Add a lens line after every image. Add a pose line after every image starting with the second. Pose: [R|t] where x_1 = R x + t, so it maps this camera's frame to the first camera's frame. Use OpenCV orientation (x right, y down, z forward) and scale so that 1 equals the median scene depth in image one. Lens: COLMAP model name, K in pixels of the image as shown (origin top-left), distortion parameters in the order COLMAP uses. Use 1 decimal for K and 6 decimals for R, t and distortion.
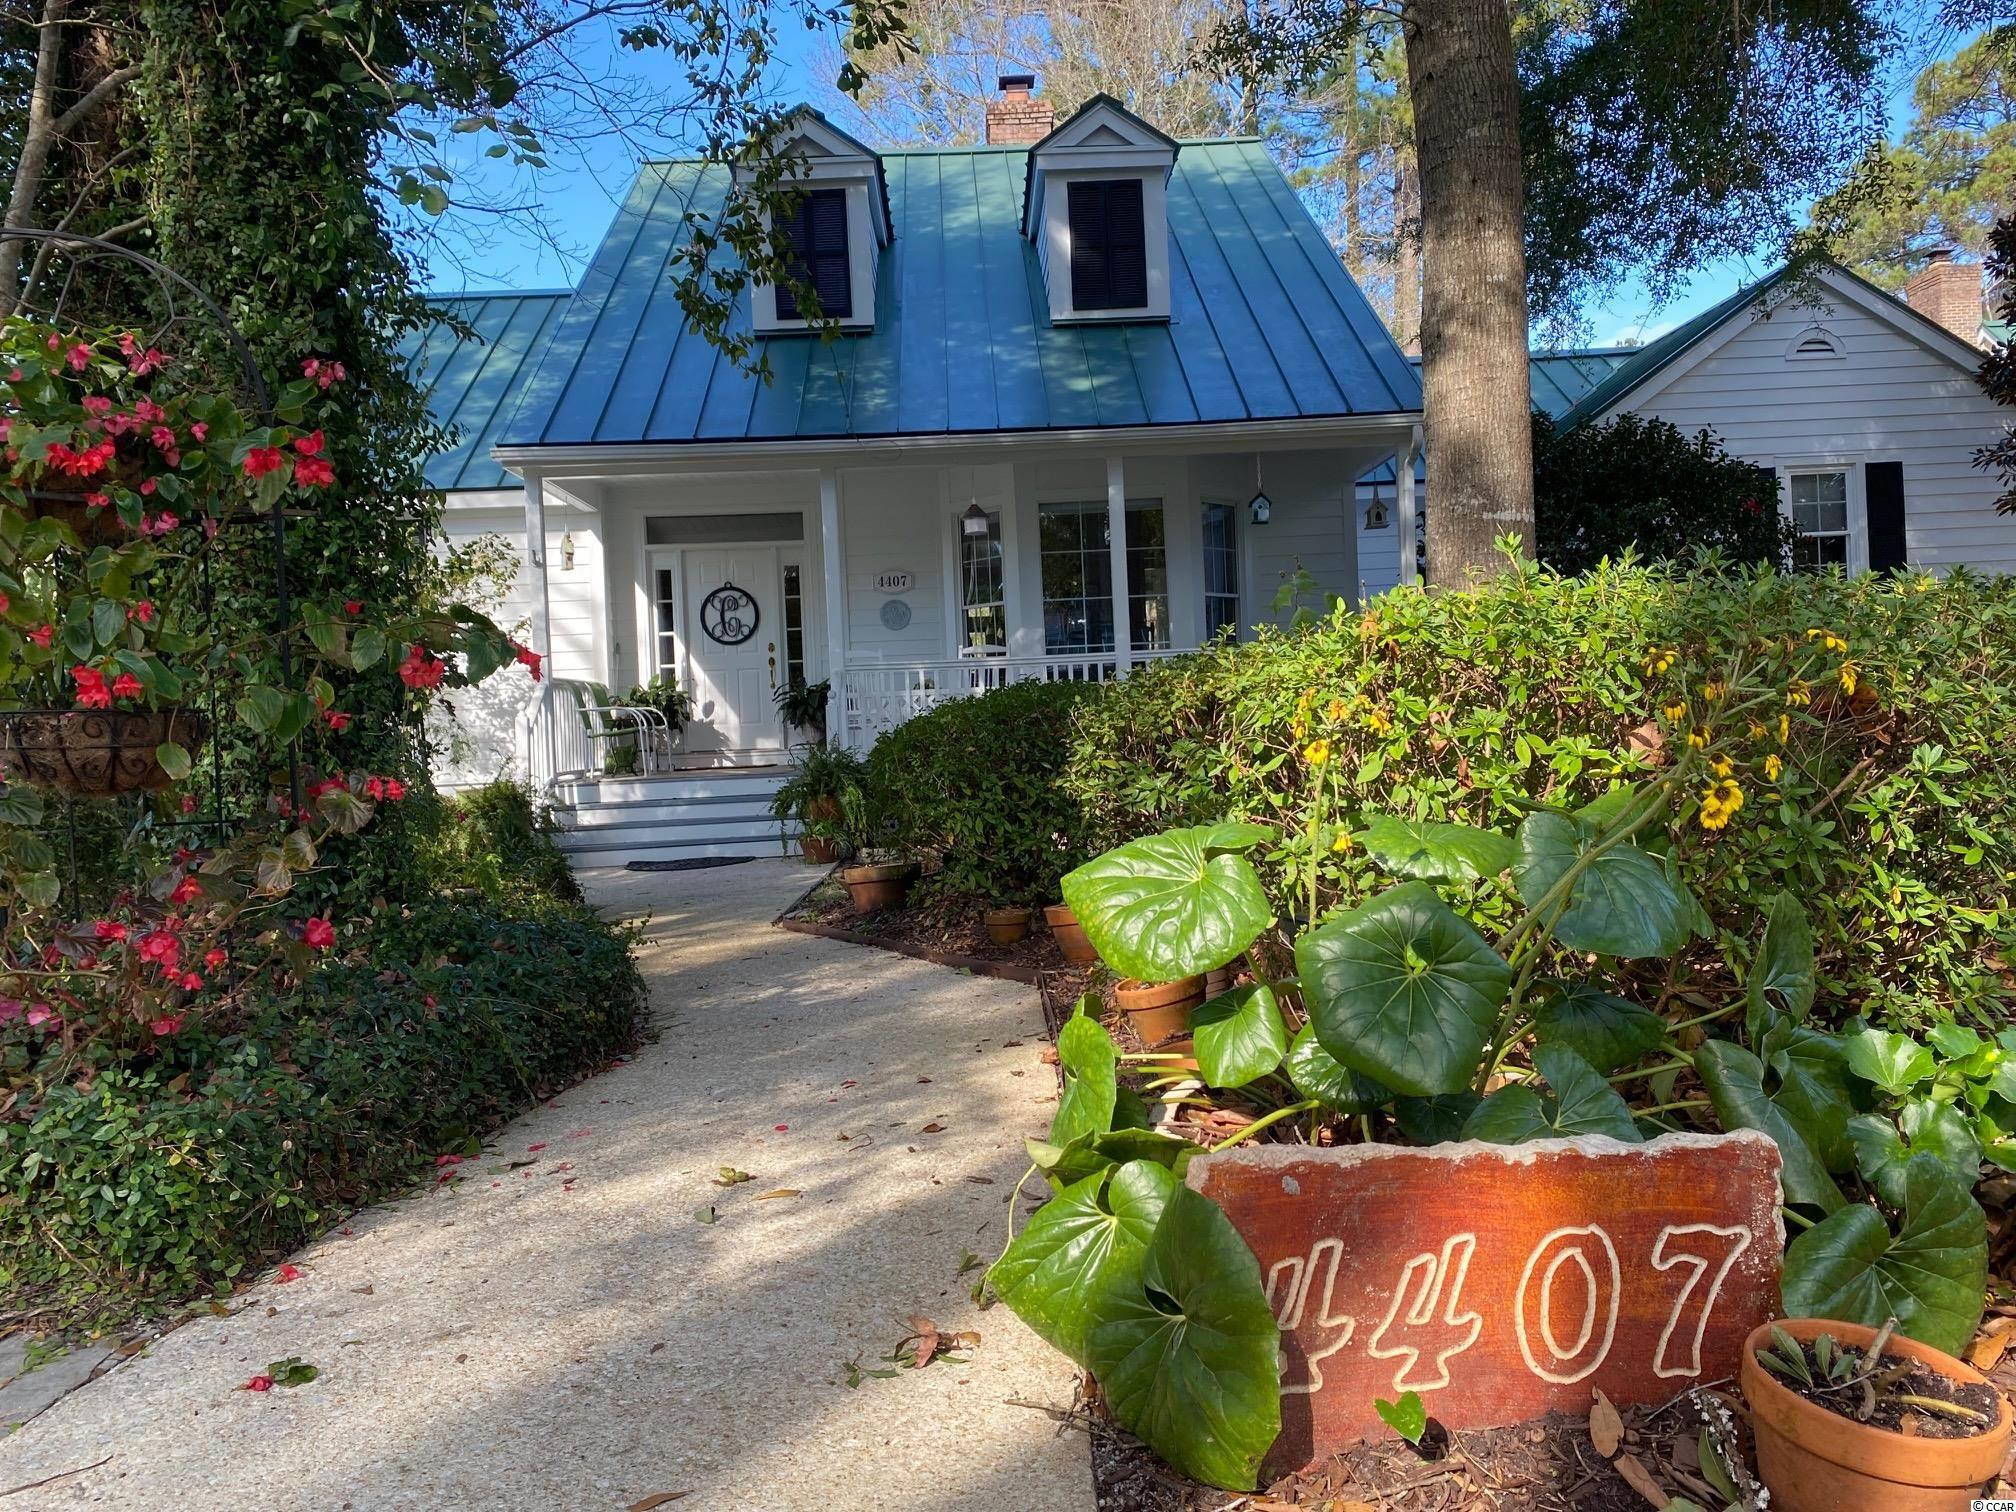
lens RADIAL K [[1619.2, 0, 991.3], [0, 1619.2, 758.1], [0, 0, 1]] dist [0.059750, -0.068451]
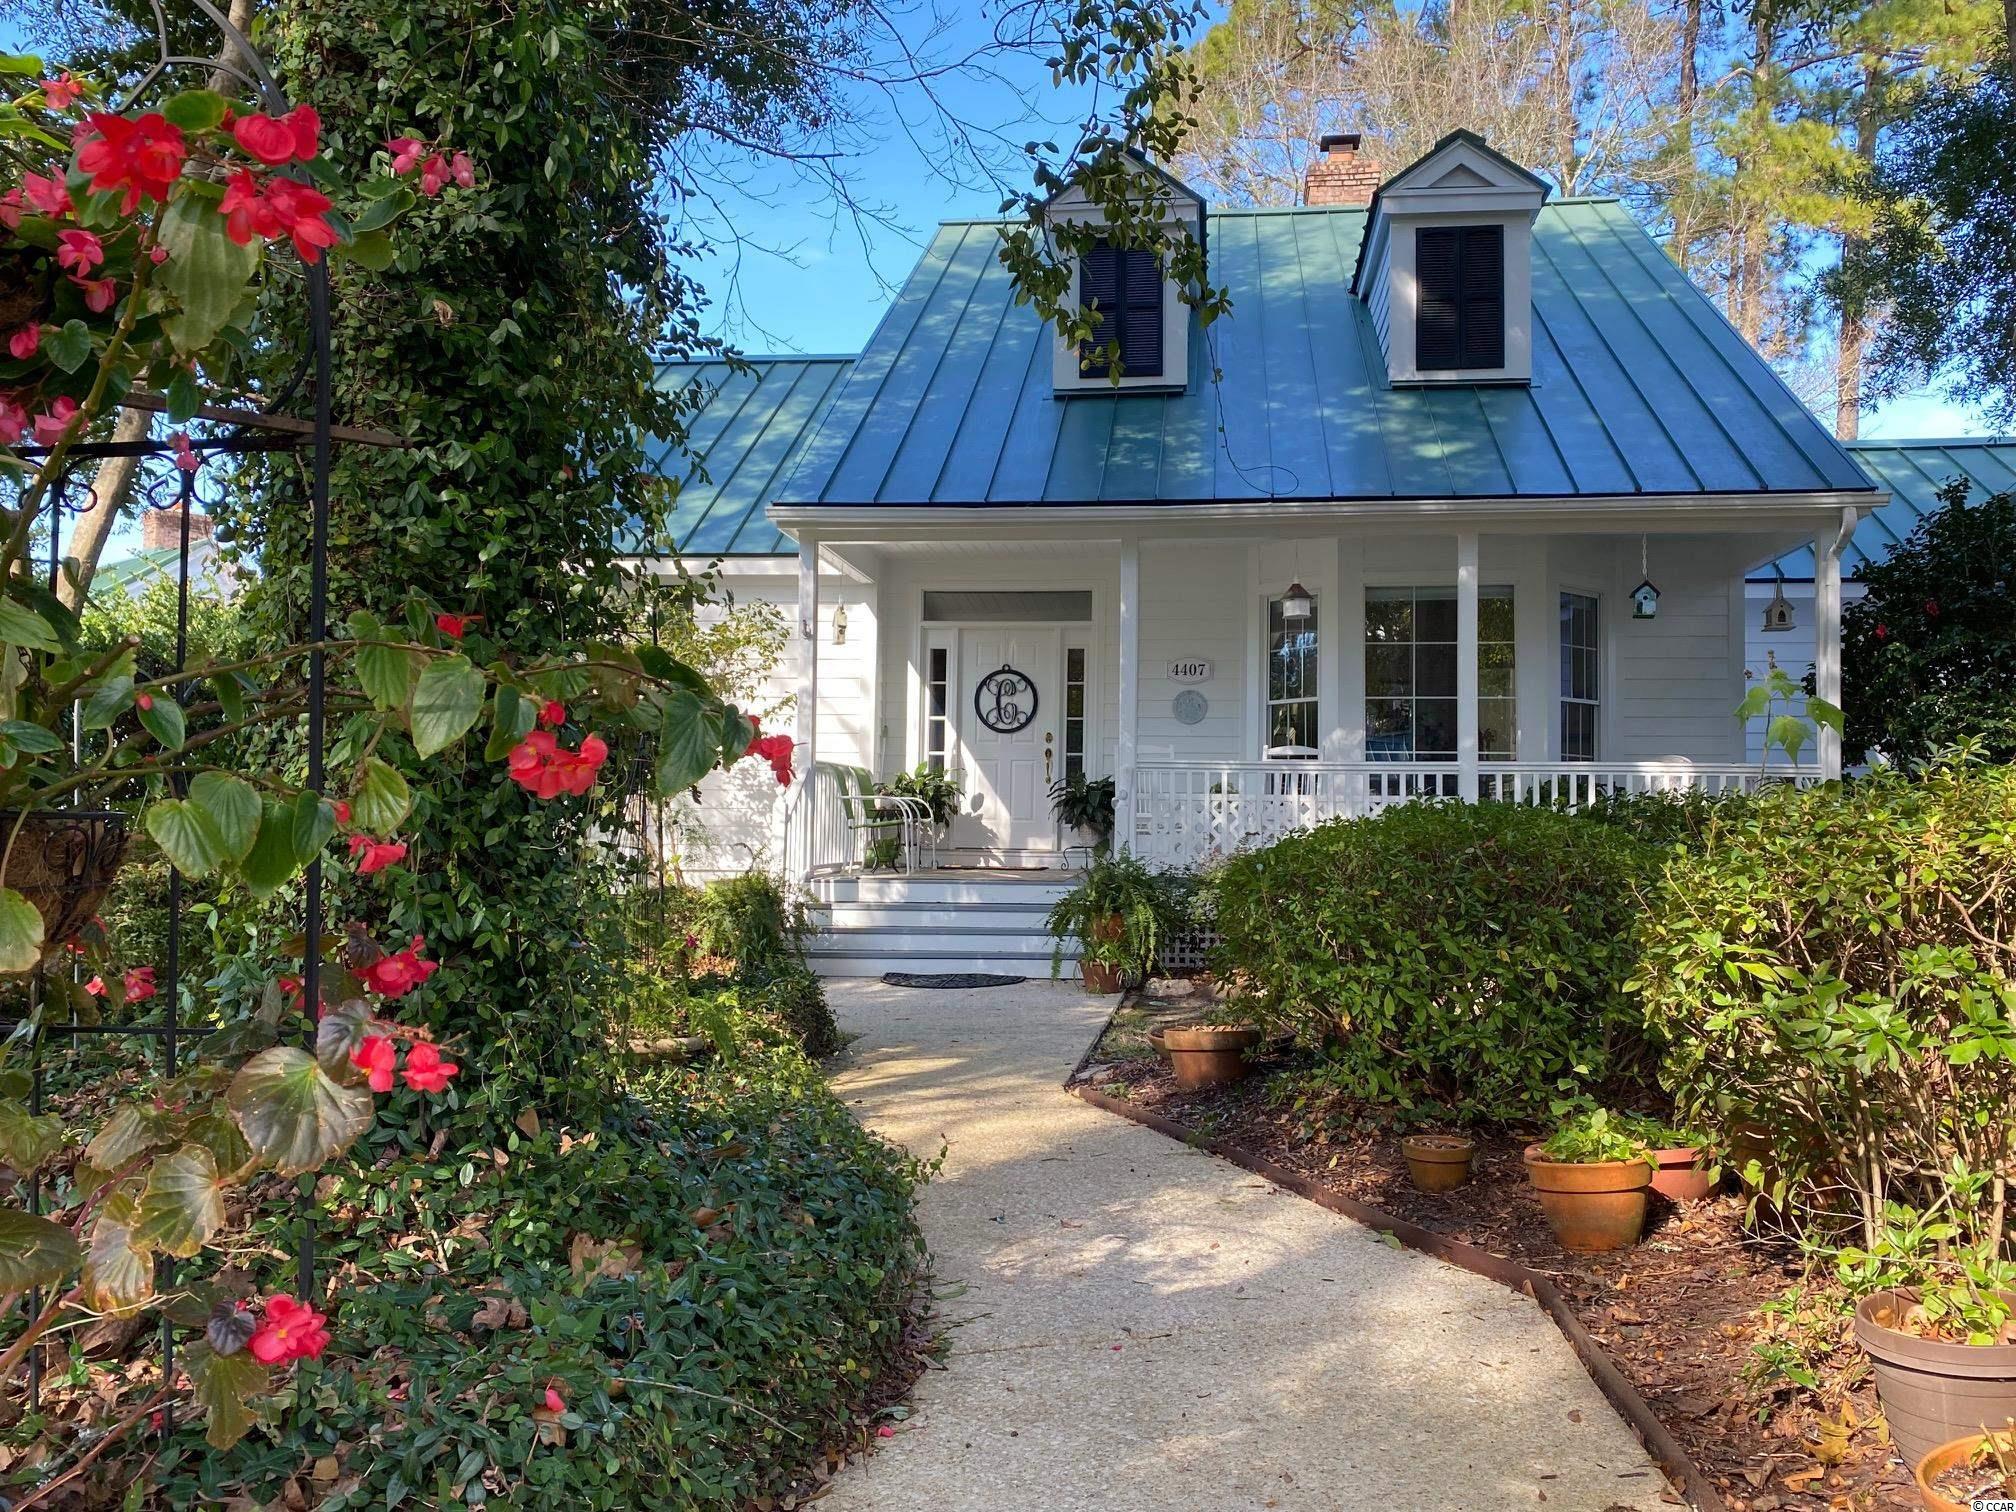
lens RADIAL K [[1619.2, 0, 989.3], [0, 1619.2, 797.8], [0, 0, 1]] dist [0.059750, -0.068451]
pose [[0.986652, 0.053121, -0.153932, -0.030406], [-0.058295, 0.997869, -0.029294, -0.006975], [0.152048, 0.037877, 0.987647, 0.110545]]
